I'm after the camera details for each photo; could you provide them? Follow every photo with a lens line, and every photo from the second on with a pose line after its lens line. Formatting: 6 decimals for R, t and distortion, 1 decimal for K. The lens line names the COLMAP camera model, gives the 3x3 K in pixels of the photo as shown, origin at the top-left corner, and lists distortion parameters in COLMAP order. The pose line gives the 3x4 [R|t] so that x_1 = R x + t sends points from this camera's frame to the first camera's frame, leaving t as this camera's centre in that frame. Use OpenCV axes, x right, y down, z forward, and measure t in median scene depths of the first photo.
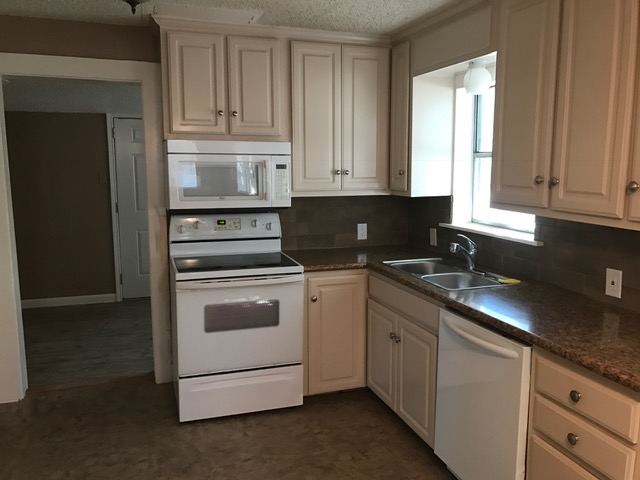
lens RADIAL K [[527.4, 0, 320.0], [0, 527.4, 240.0], [0, 0, 1]] dist [-0.005516, -0.008172]
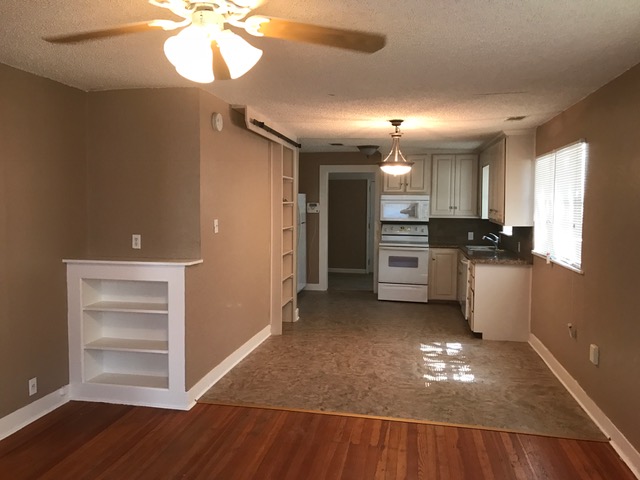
lens RADIAL K [[527.4, 0, 320.0], [0, 527.4, 240.0], [0, 0, 1]] dist [-0.005516, -0.008172]
pose [[0.874198, 0.041058, -0.483830, 0.695827], [-0.078490, 0.995263, -0.057358, 0.202645], [0.479183, 0.088118, 0.873280, -1.374652]]
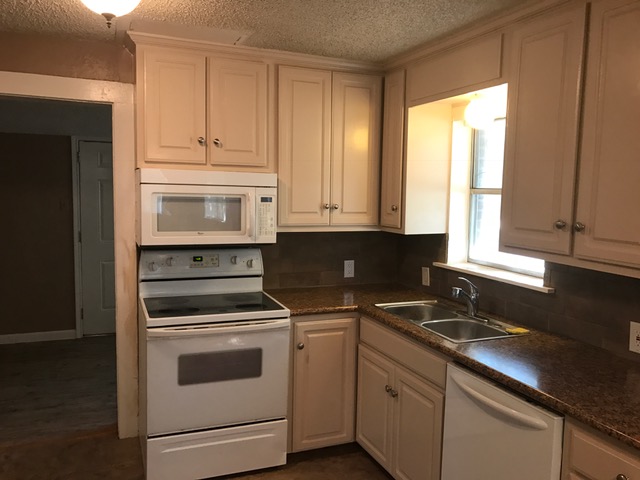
lens RADIAL K [[527.4, 0, 320.0], [0, 527.4, 240.0], [0, 0, 1]] dist [-0.005516, -0.008172]
pose [[0.997924, 0.013910, 0.062888, -0.036564], [-0.010951, 0.998828, -0.047154, -0.027130], [-0.063470, 0.046367, 0.996906, 0.084093]]
